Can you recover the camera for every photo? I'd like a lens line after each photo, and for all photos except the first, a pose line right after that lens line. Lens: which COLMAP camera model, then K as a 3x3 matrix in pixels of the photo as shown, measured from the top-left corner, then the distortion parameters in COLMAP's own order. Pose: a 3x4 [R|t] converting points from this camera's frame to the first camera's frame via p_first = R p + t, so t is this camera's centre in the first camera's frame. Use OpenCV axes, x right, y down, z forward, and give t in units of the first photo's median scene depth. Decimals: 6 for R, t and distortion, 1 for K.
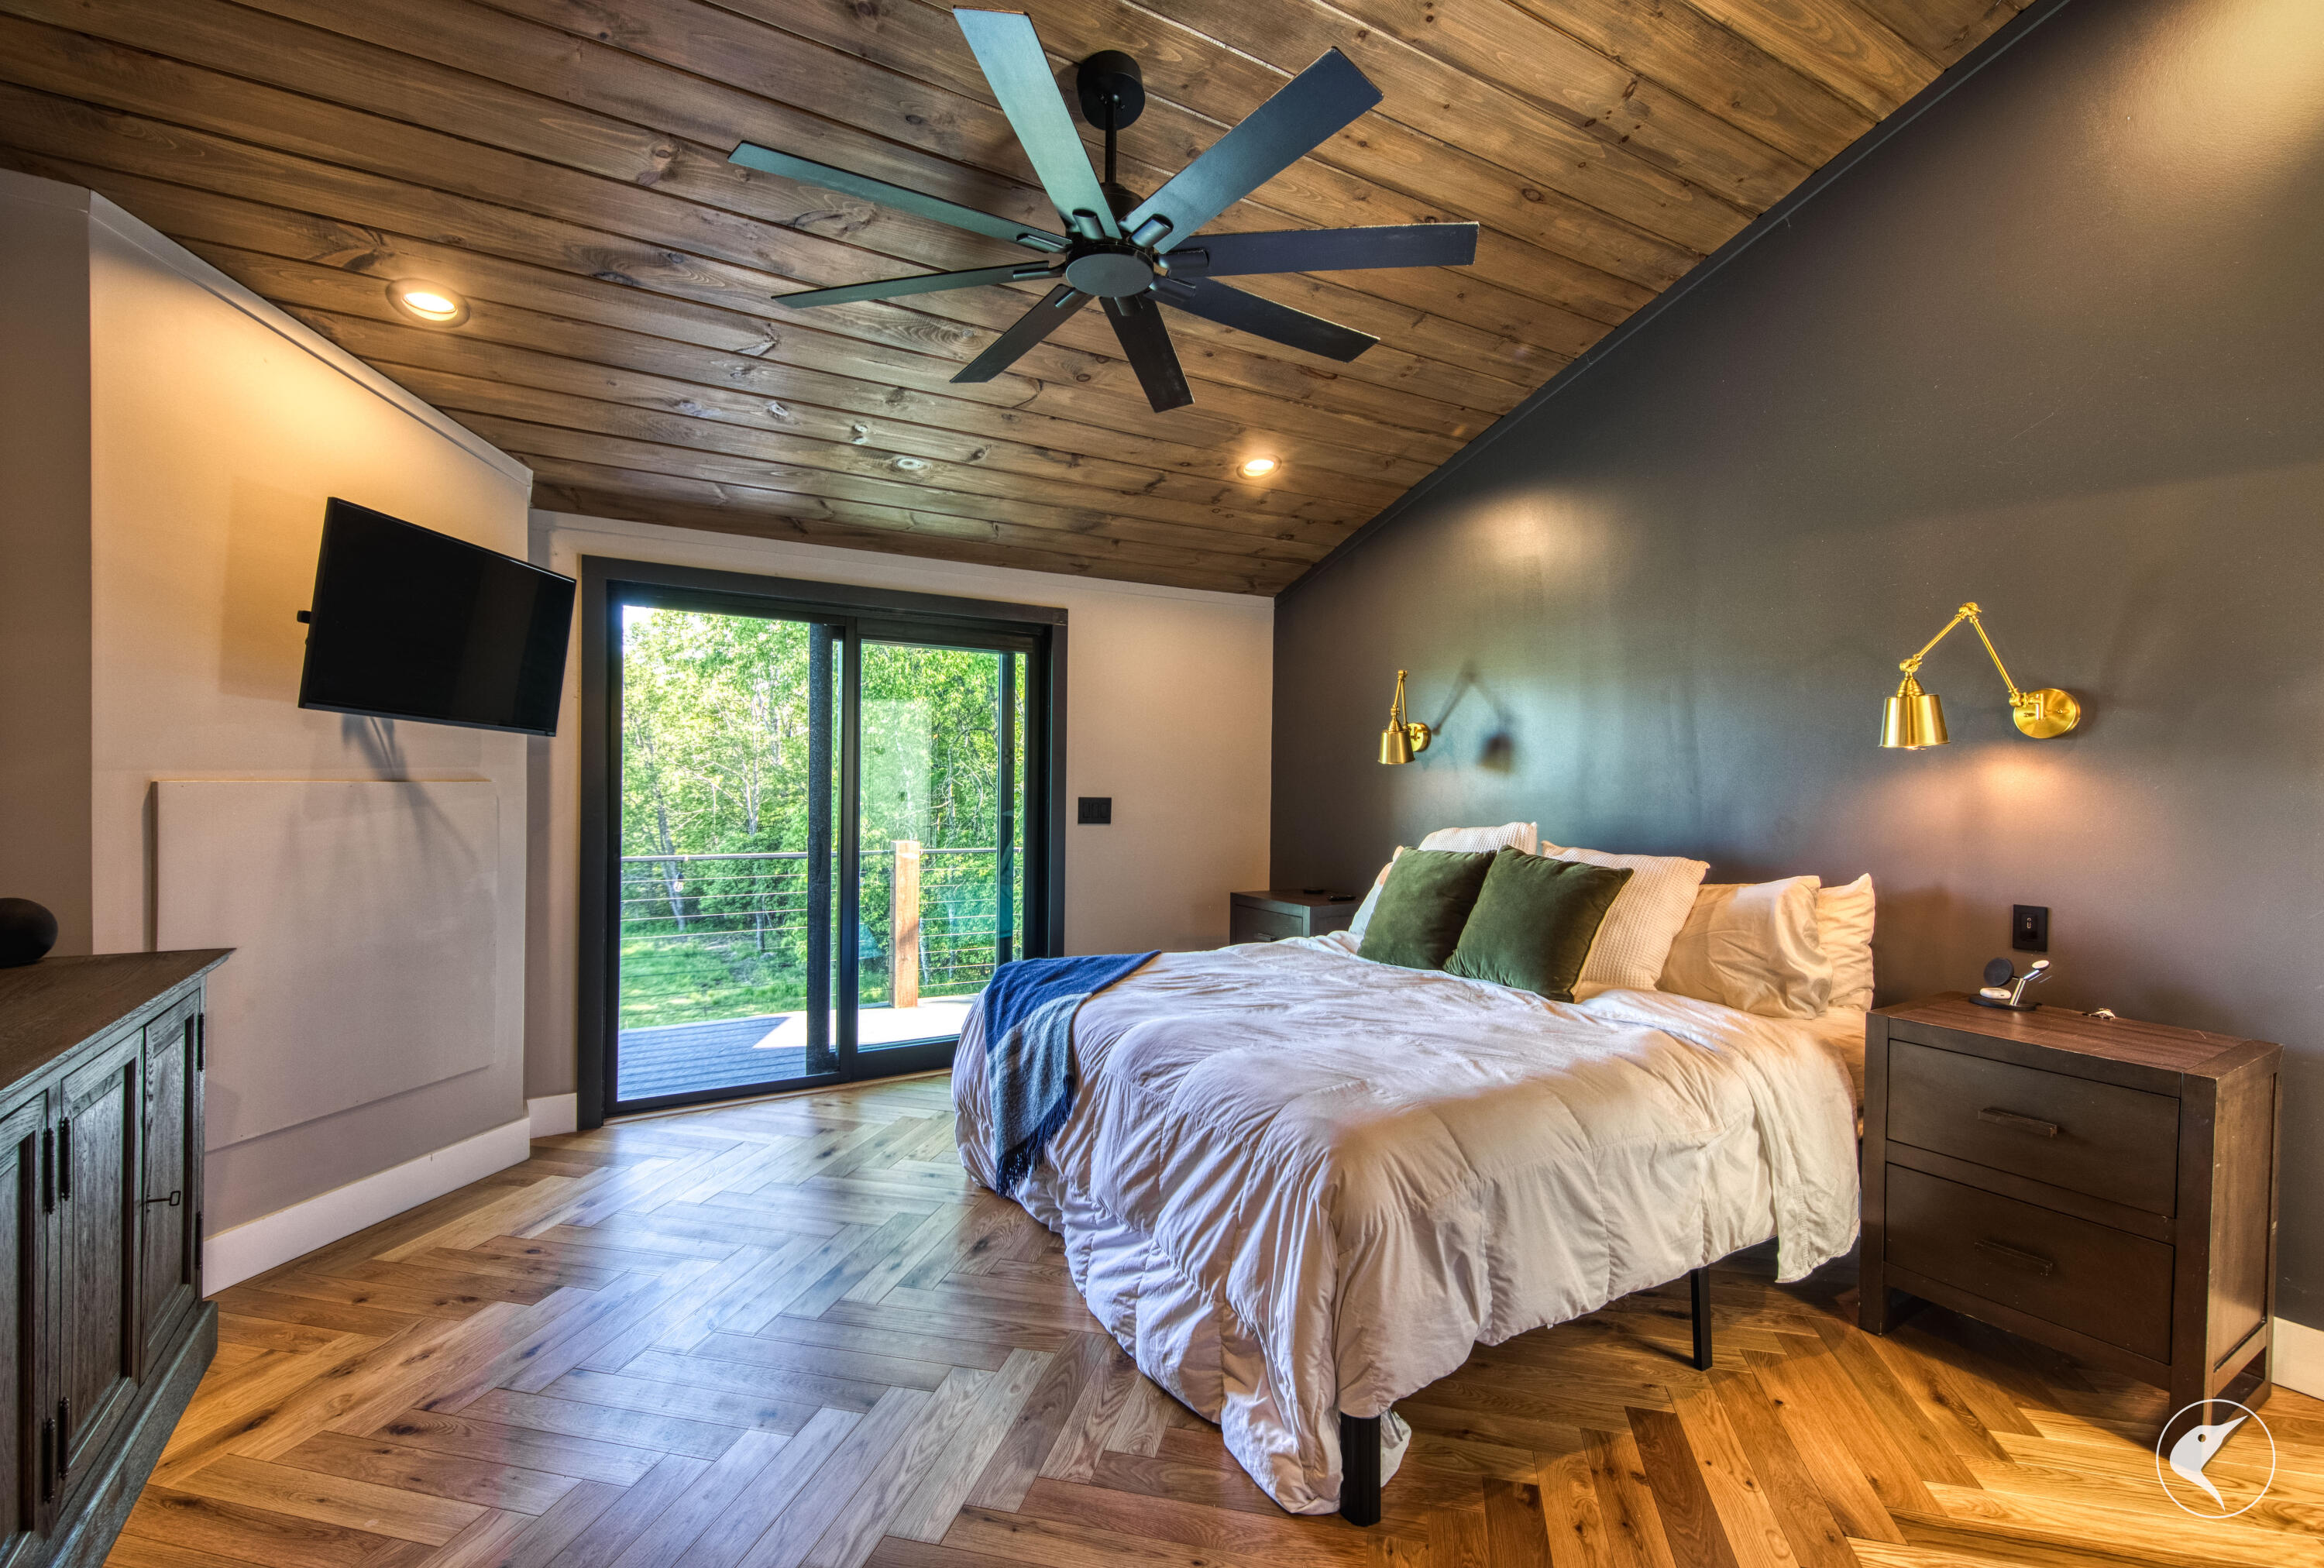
lens RADIAL K [[1049.7, 0, 1164.2], [0, 1049.7, 787.2], [0, 0, 1]] dist [0.002531, -0.000687]
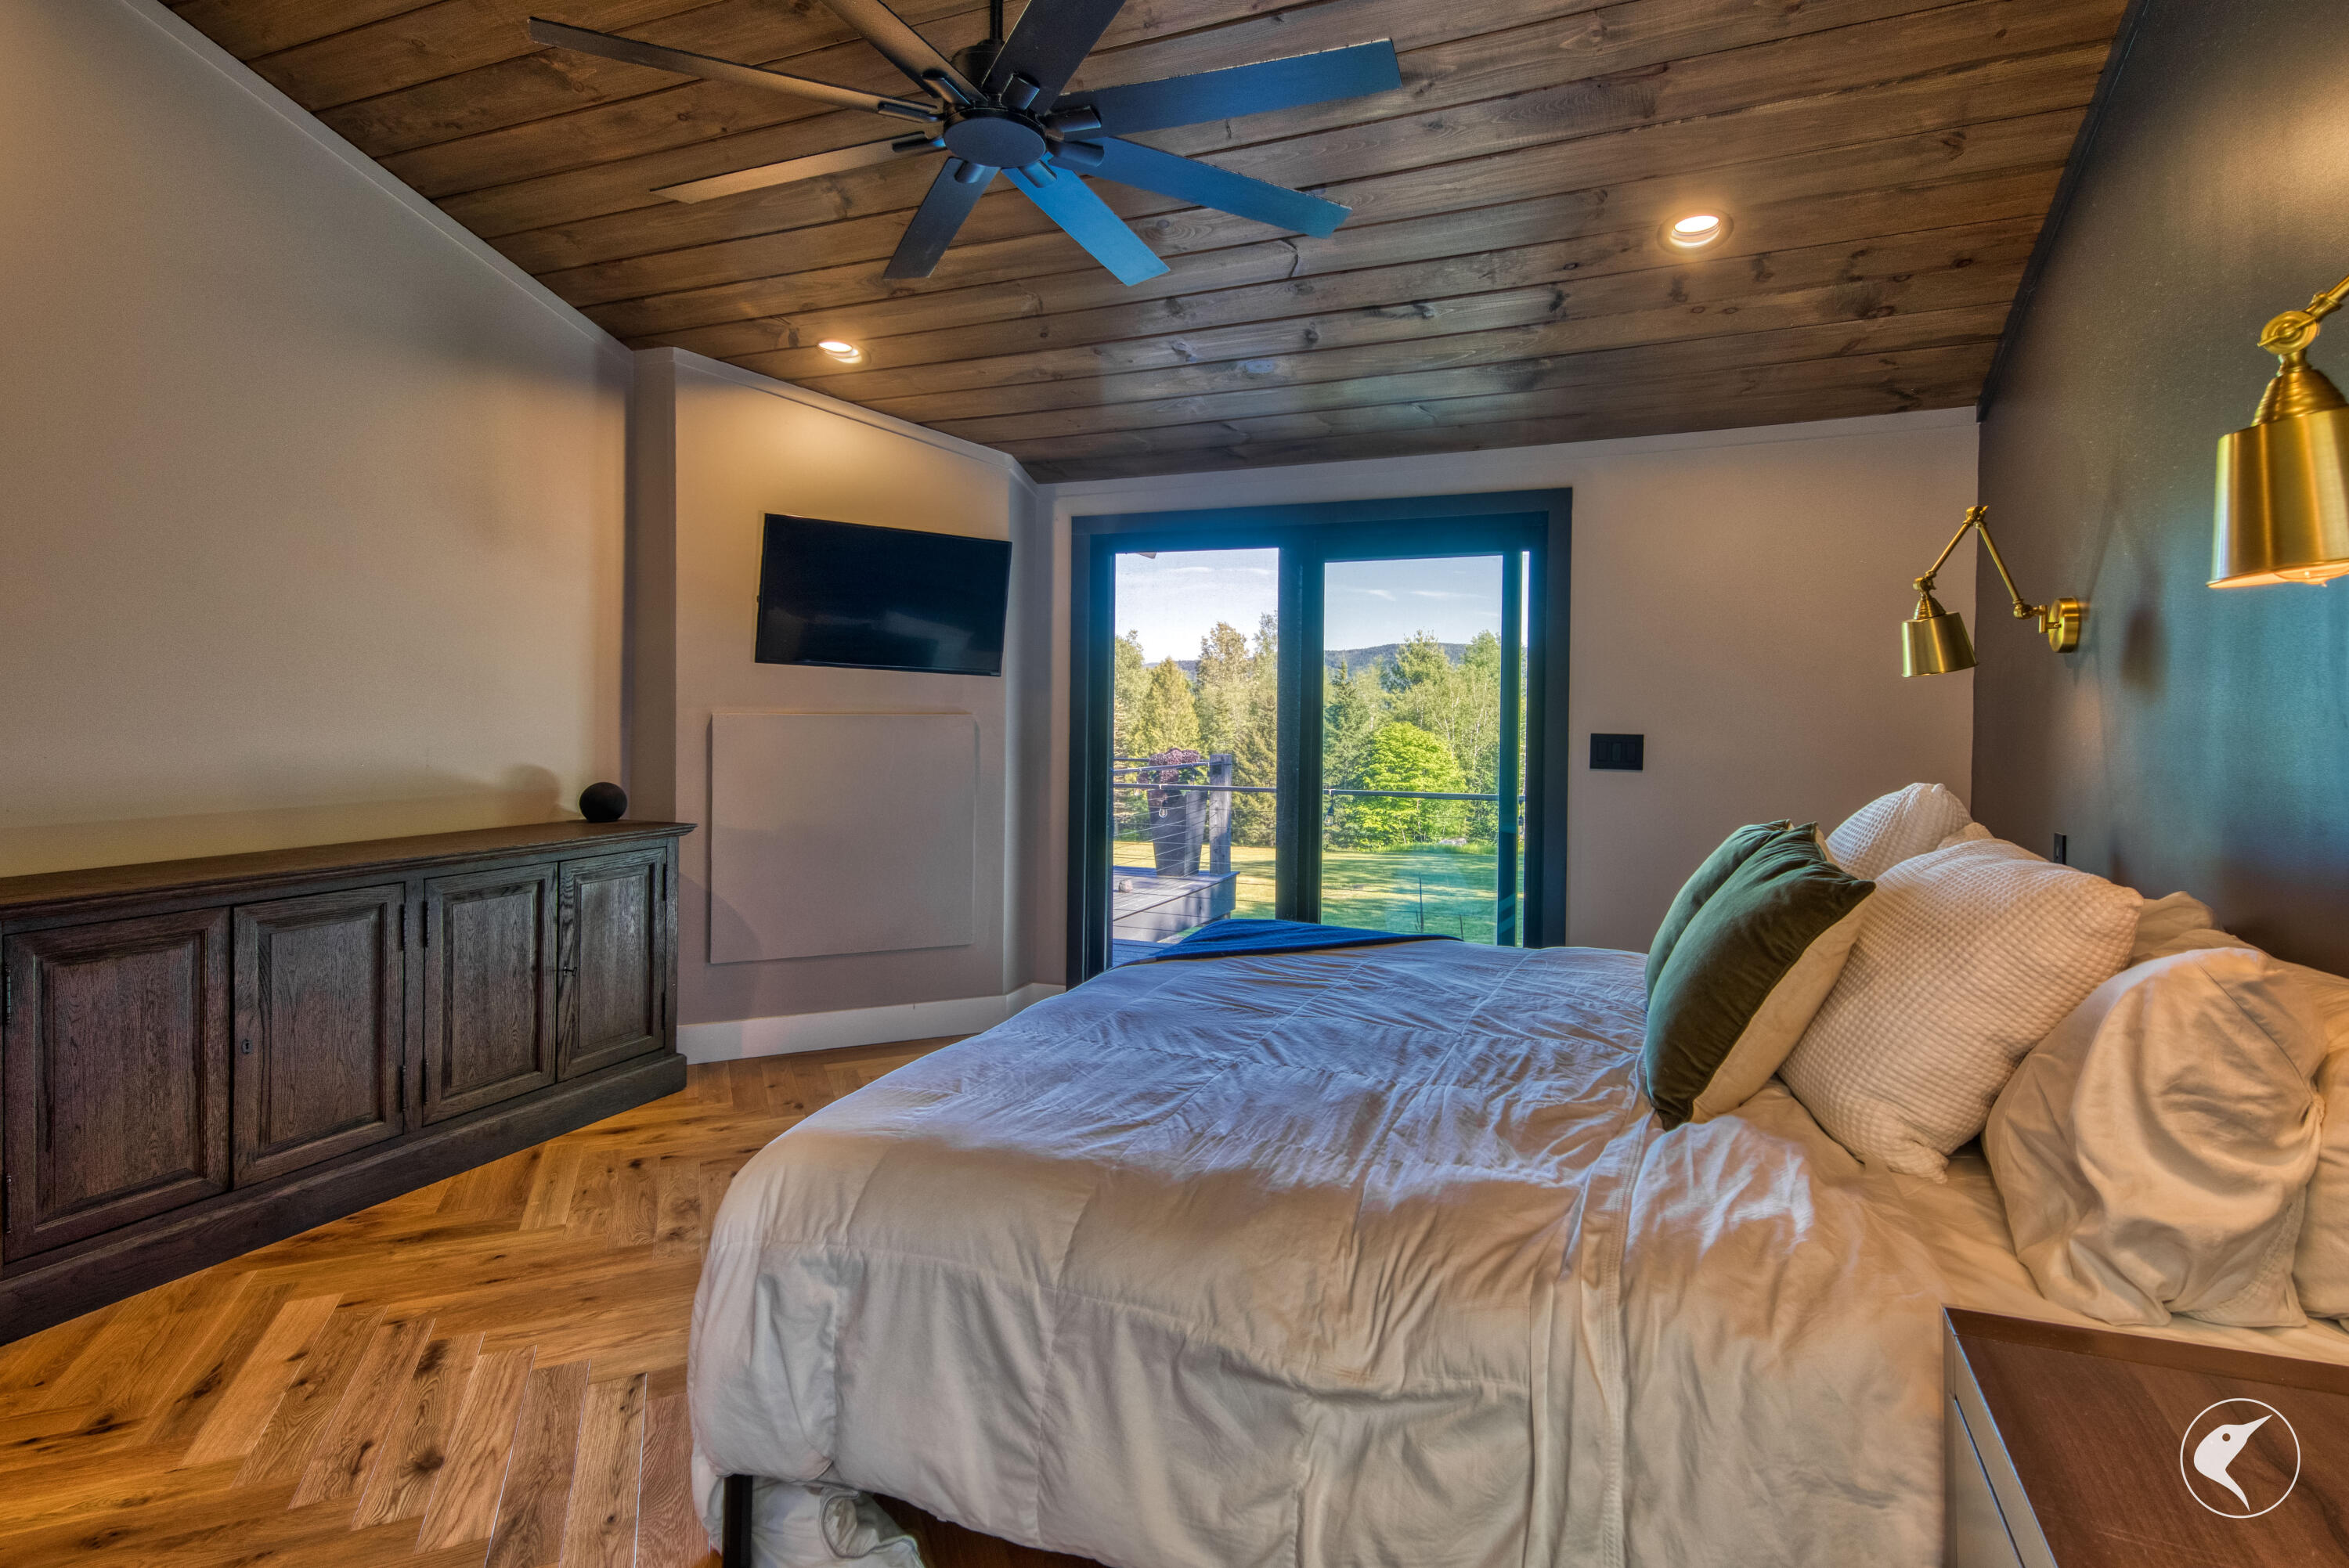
lens RADIAL K [[1183.4, 0, 1258.0], [0, 1183.4, 723.0], [0, 0, 1]] dist [0.014009, 0.000462]
pose [[0.602536, -0.000353, -0.798092, 0.678882], [-0.002261, 0.999995, -0.002150, 0.006735], [0.798089, 0.003100, 0.602532, 0.436515]]
